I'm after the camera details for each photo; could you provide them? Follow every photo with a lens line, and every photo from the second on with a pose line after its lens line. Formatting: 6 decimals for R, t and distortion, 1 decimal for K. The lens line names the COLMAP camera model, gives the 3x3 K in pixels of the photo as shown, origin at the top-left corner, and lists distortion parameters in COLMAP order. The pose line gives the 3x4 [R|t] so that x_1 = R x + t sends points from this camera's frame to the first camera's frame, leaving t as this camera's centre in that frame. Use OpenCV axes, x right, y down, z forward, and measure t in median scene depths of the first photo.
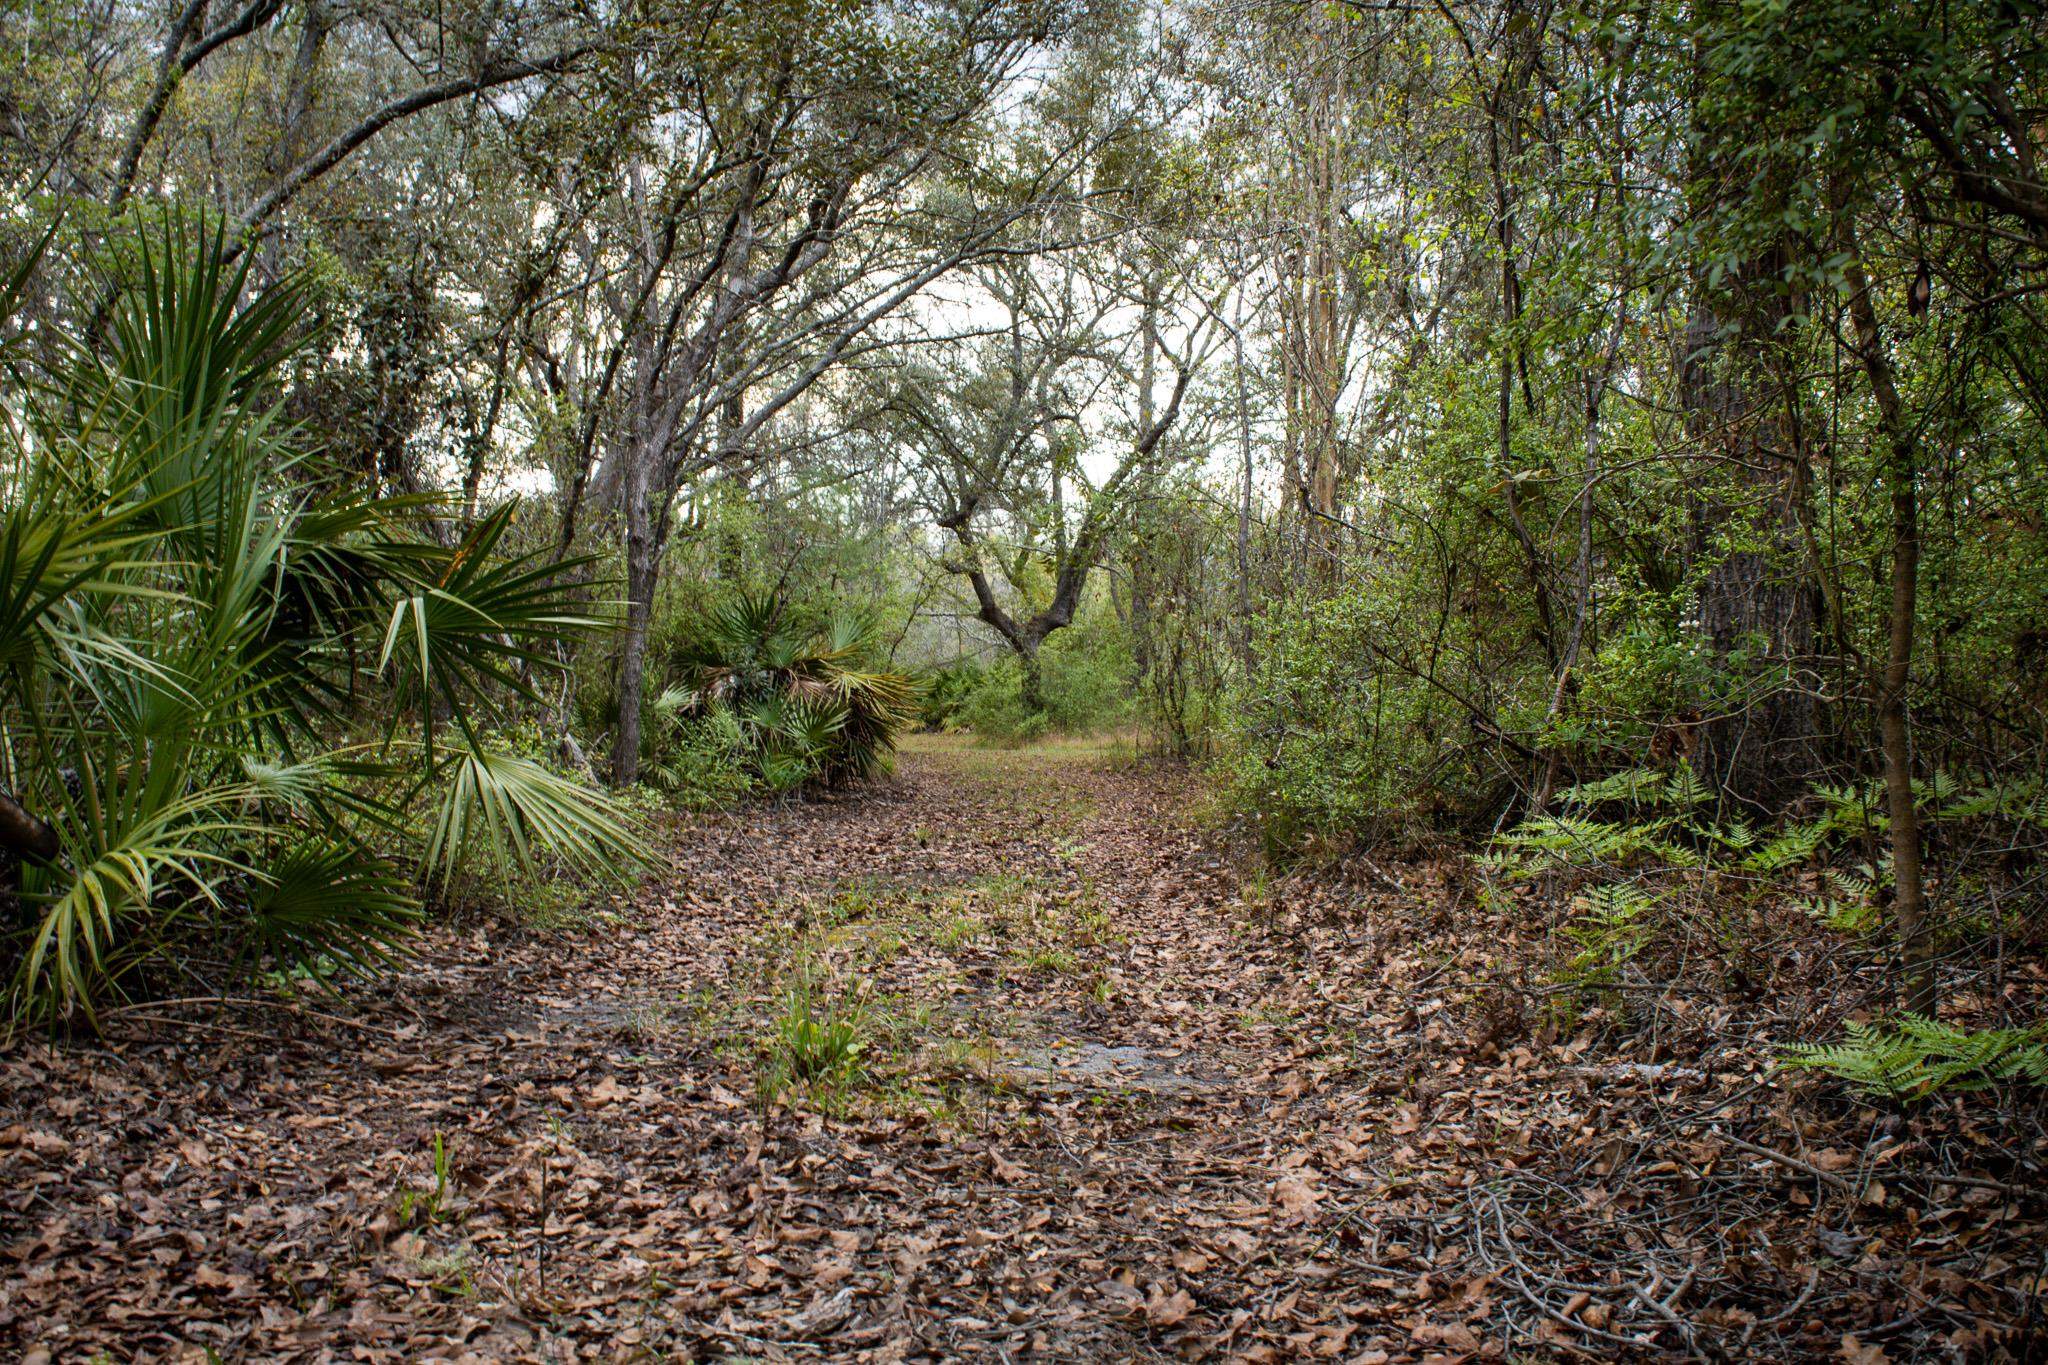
lens RADIAL K [[1432.4, 0, 1024.0], [0, 1432.4, 682.5], [0, 0, 1]] dist [0.001180, 0.000029]
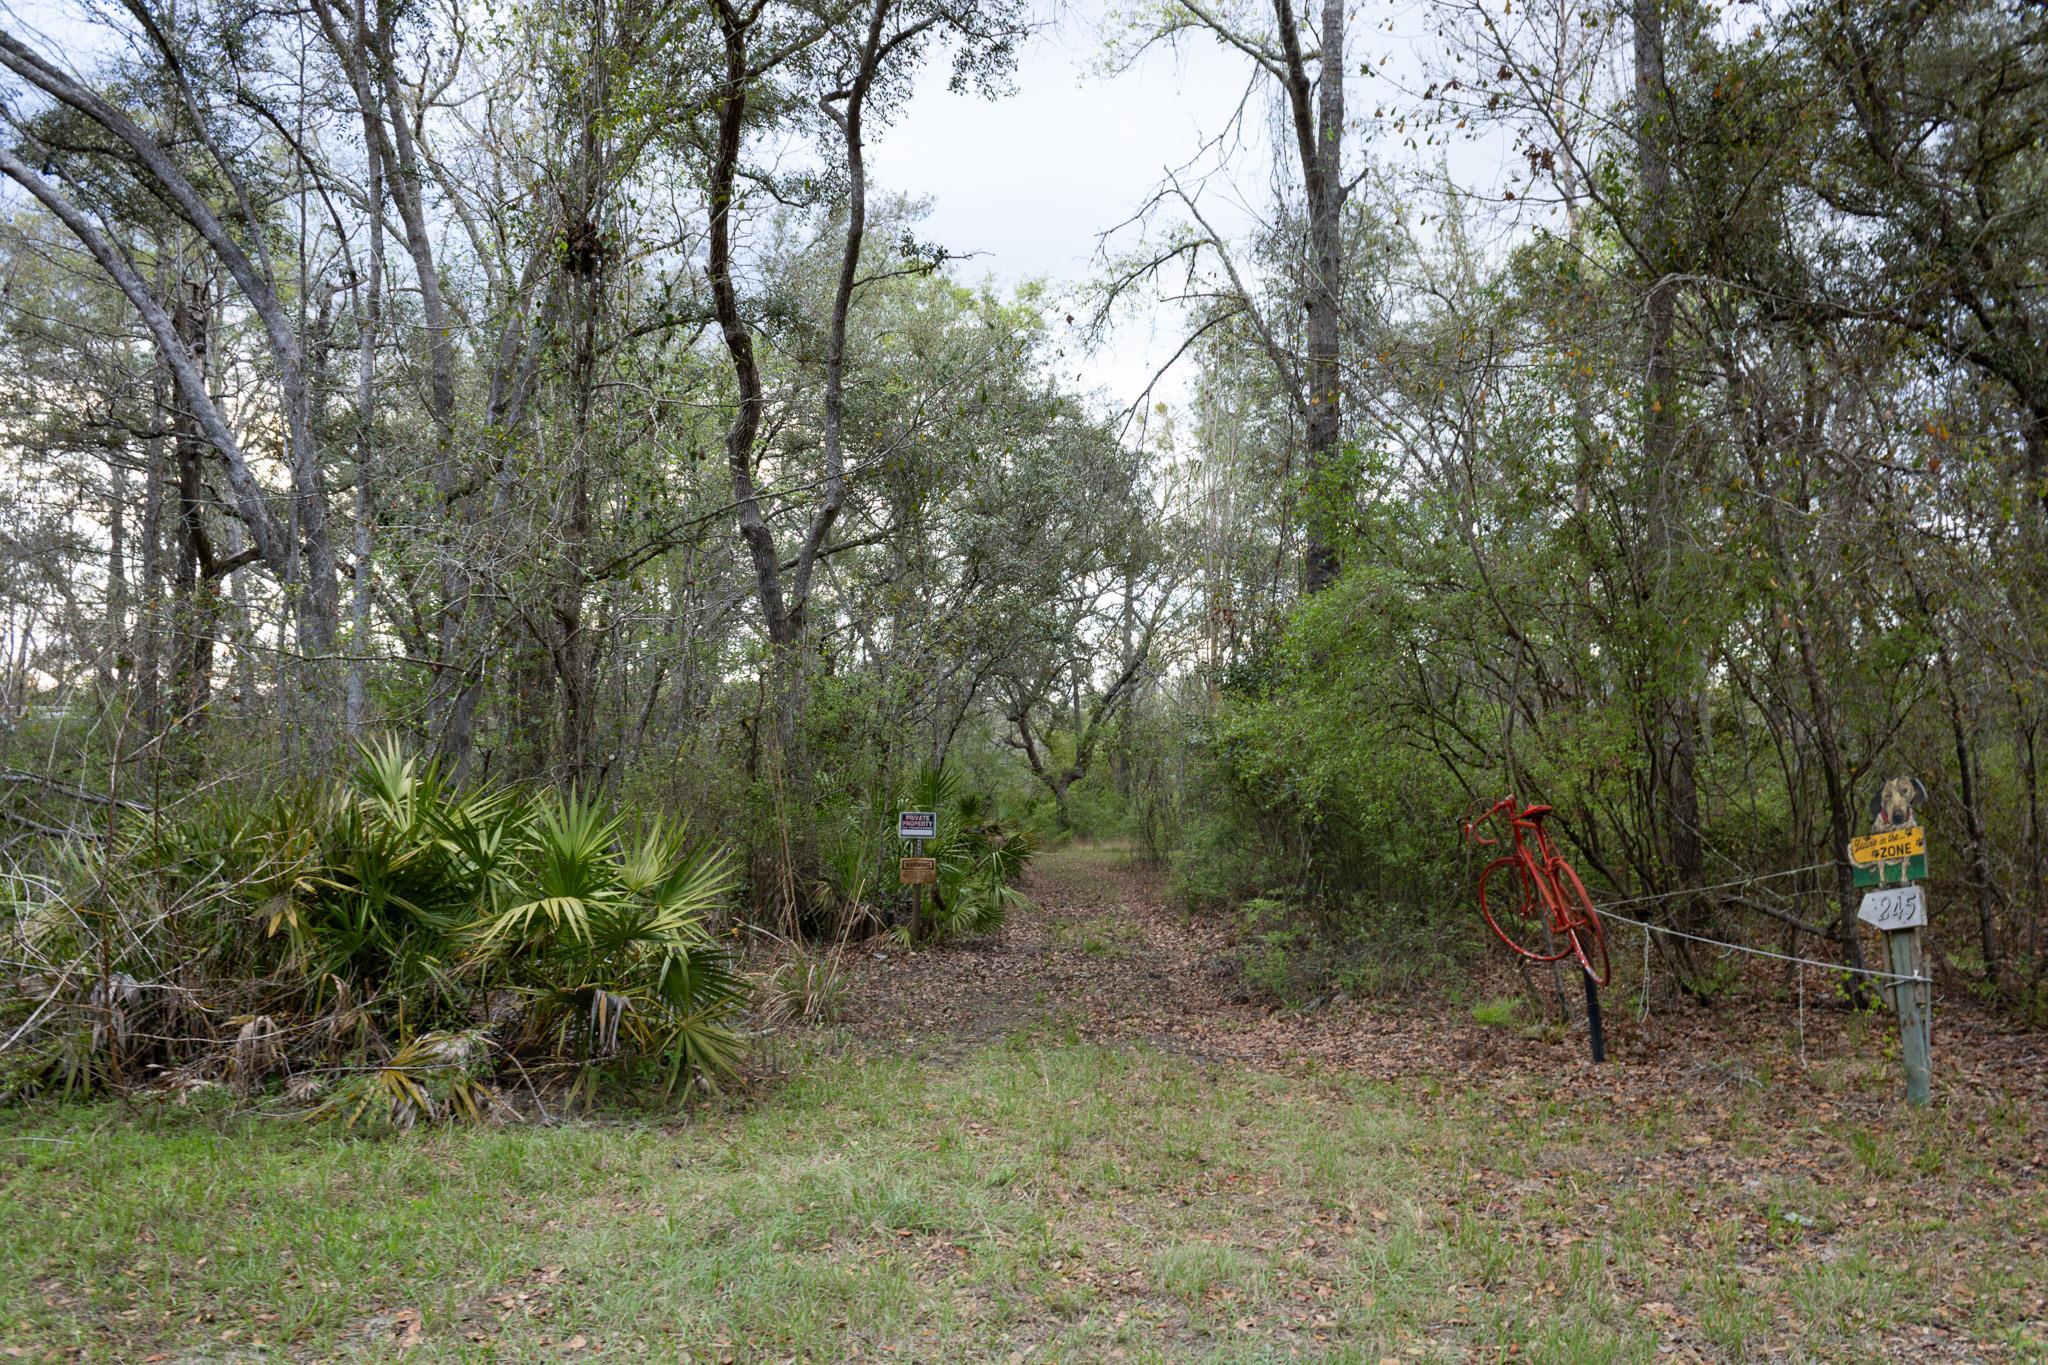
lens RADIAL K [[1653.7, 0, 1023.4], [0, 1653.7, 668.6], [0, 0, 1]] dist [0.058221, -0.084299]
pose [[0.998872, -0.000316, 0.047481, -0.137230], [0.001734, 0.999554, -0.029815, -0.113375], [-0.047451, 0.029864, 0.998427, -0.995312]]
